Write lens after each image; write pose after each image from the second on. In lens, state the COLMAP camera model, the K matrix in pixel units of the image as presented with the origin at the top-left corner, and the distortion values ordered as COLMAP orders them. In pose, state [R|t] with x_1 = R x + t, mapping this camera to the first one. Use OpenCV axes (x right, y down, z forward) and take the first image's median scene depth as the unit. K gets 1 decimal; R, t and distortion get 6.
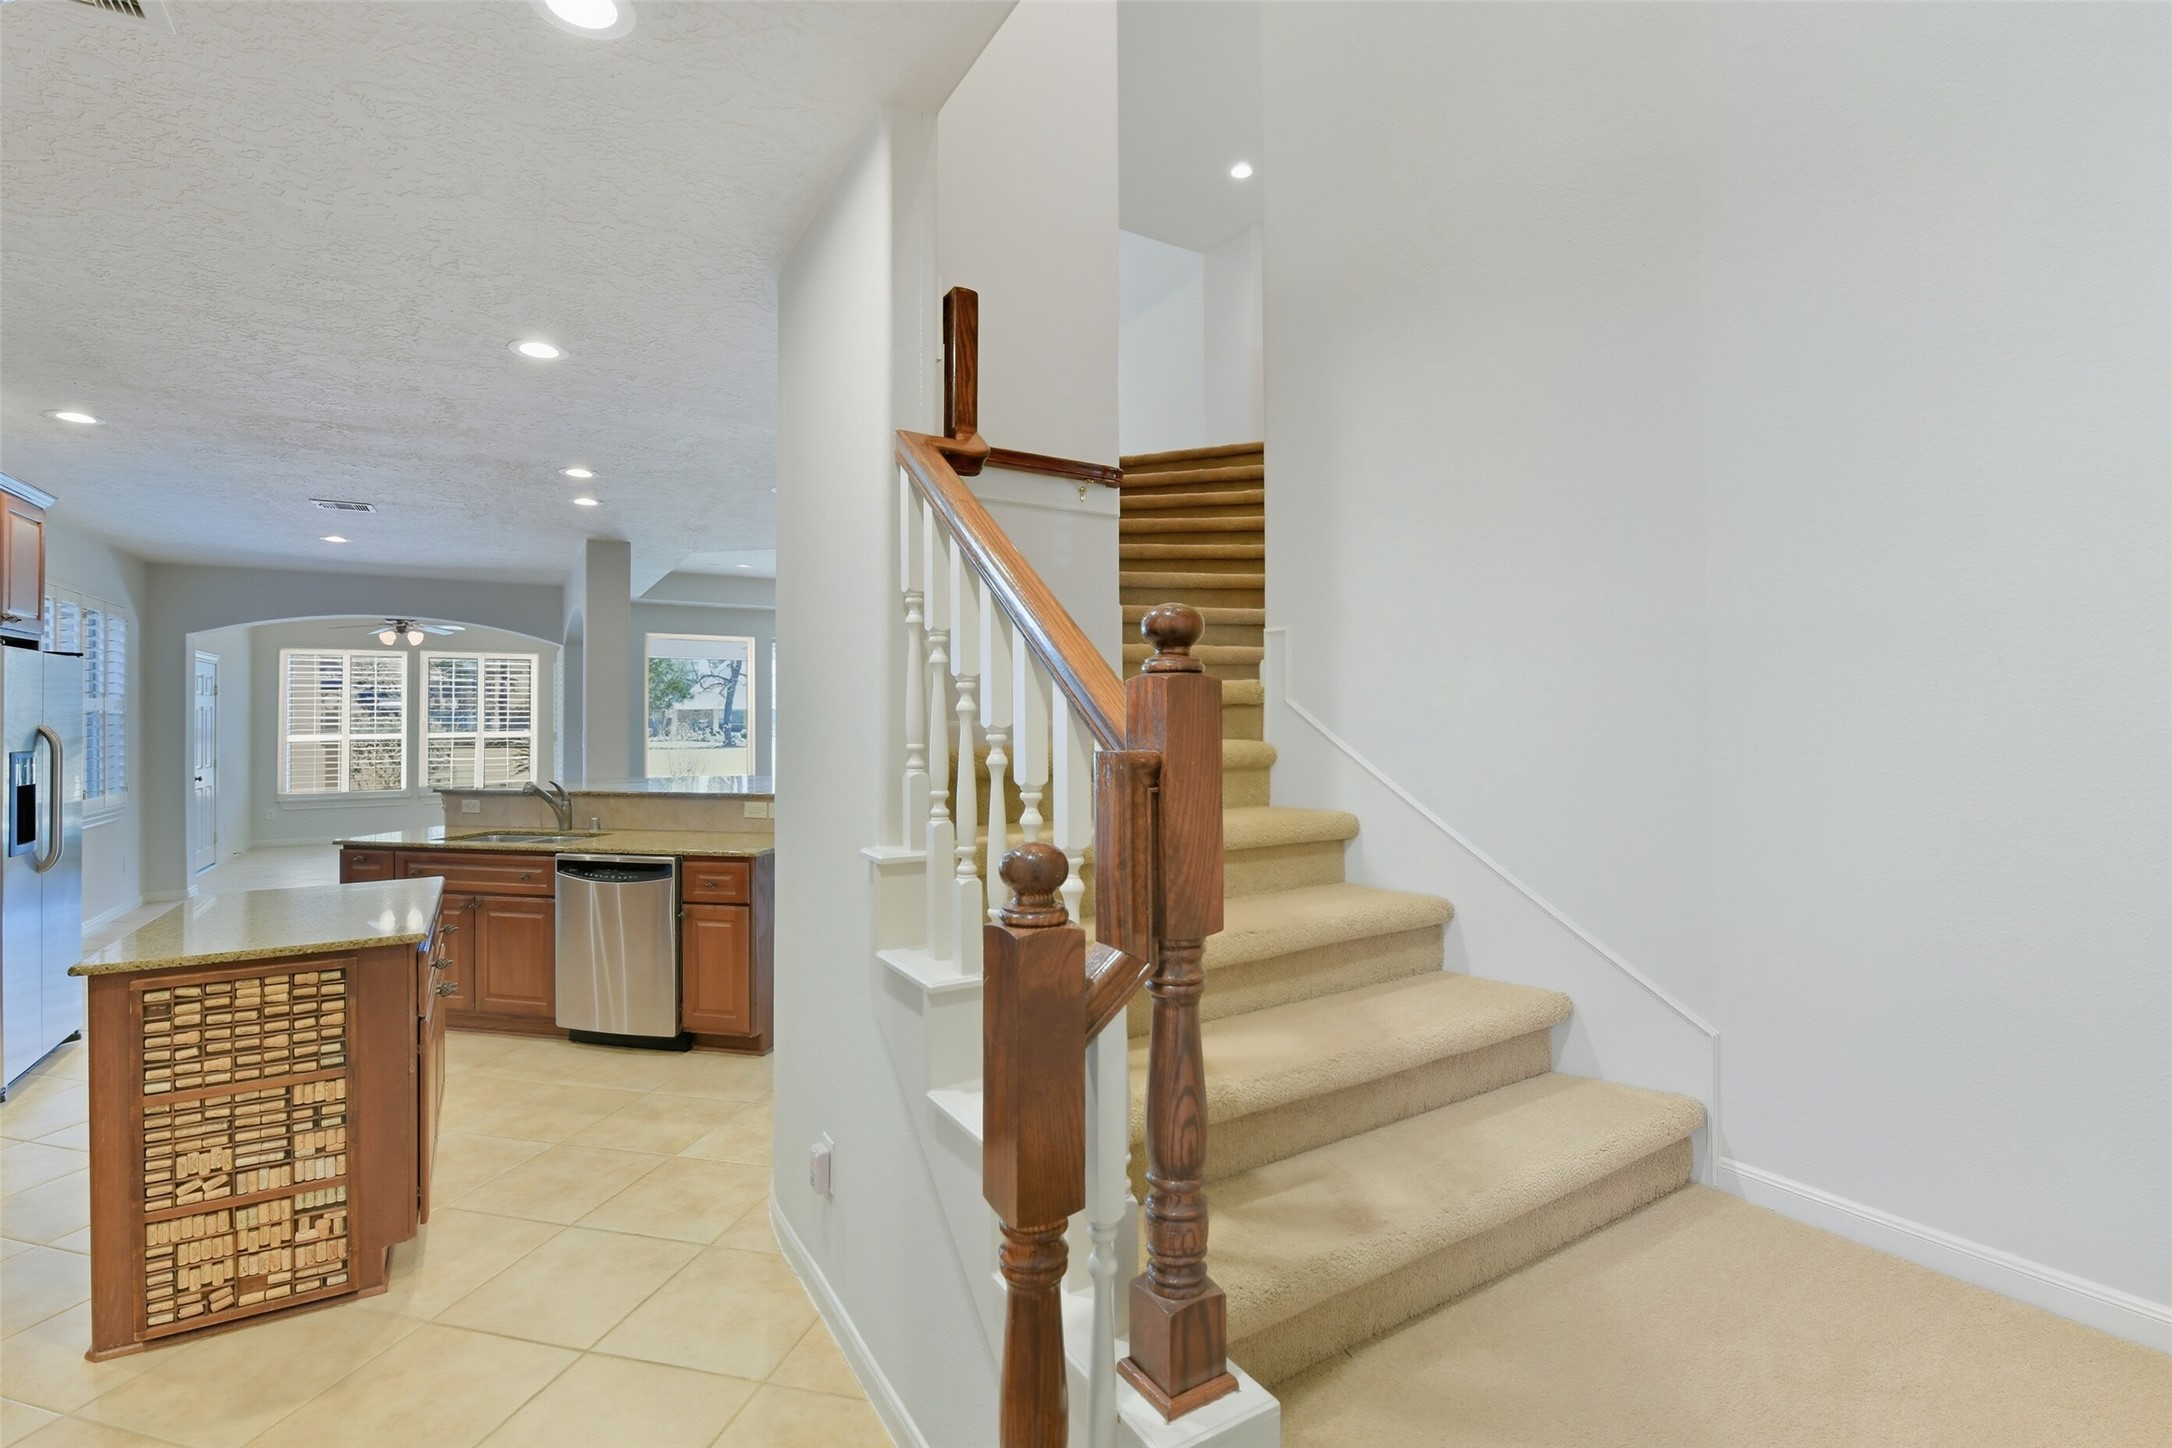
lens RADIAL K [[958.1, 0, 1079.3], [0, 958.1, 707.0], [0, 0, 1]] dist [-0.017149, -0.000514]
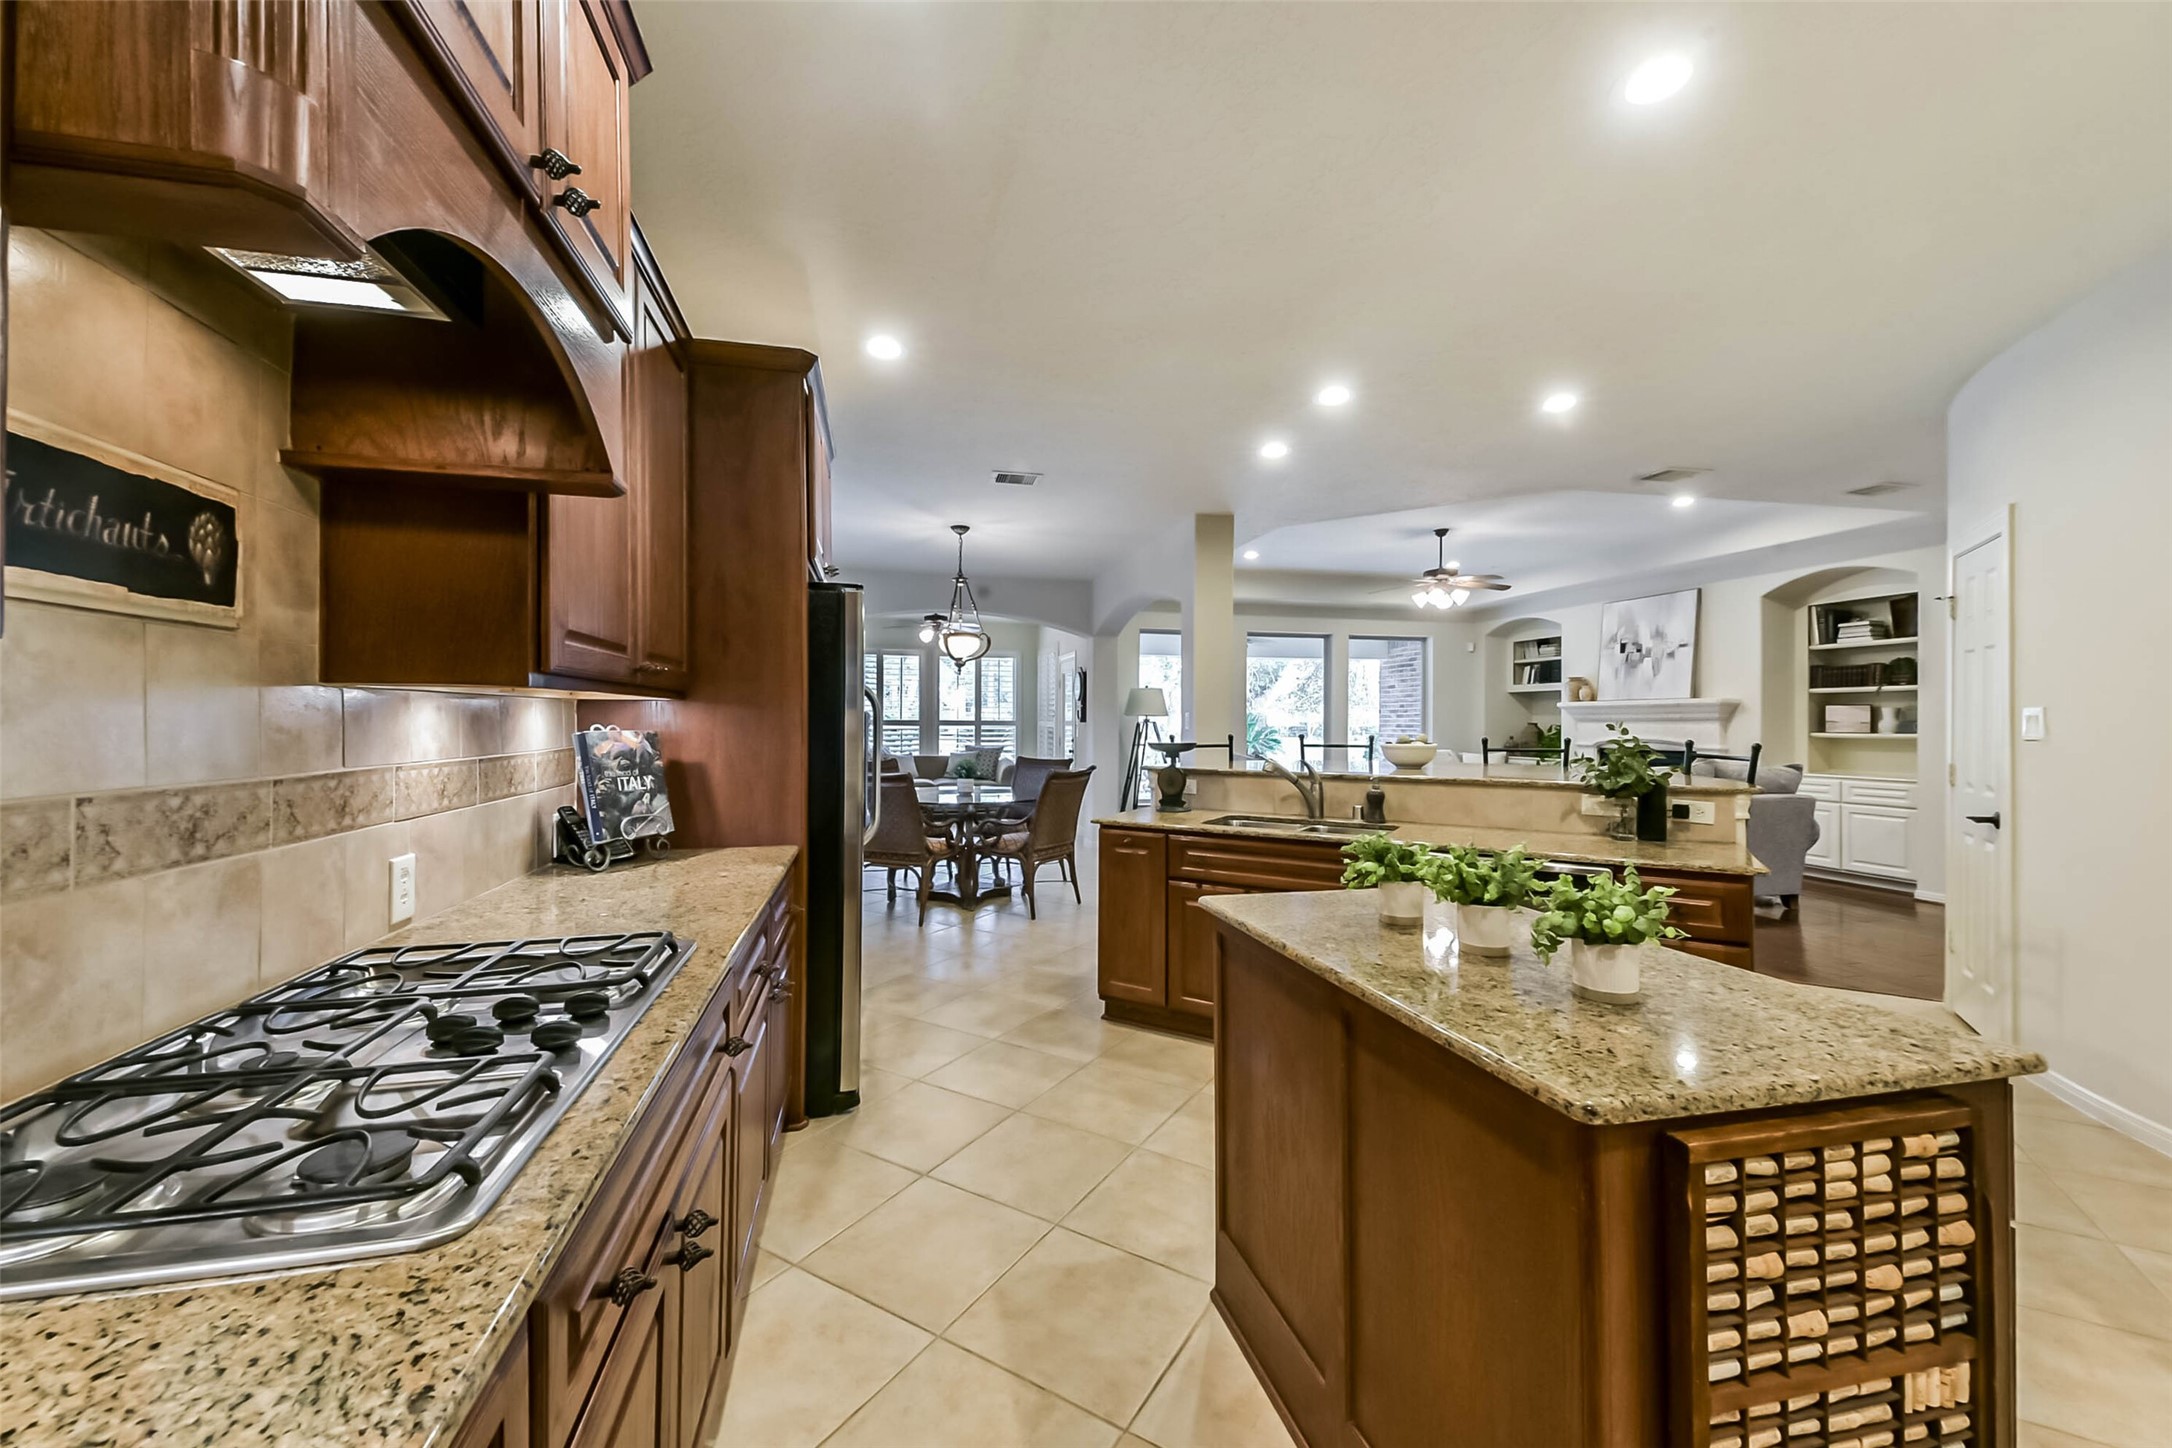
lens RADIAL K [[847.9, 0, 1078.2], [0, 847.9, 721.0], [0, 0, 1]] dist [0.002916, -0.001090]
pose [[0.949074, 0.011196, -0.314853, -1.103788], [-0.007215, 0.999879, 0.013806, 0.074437], [0.314970, -0.010832, 0.949040, 0.477030]]
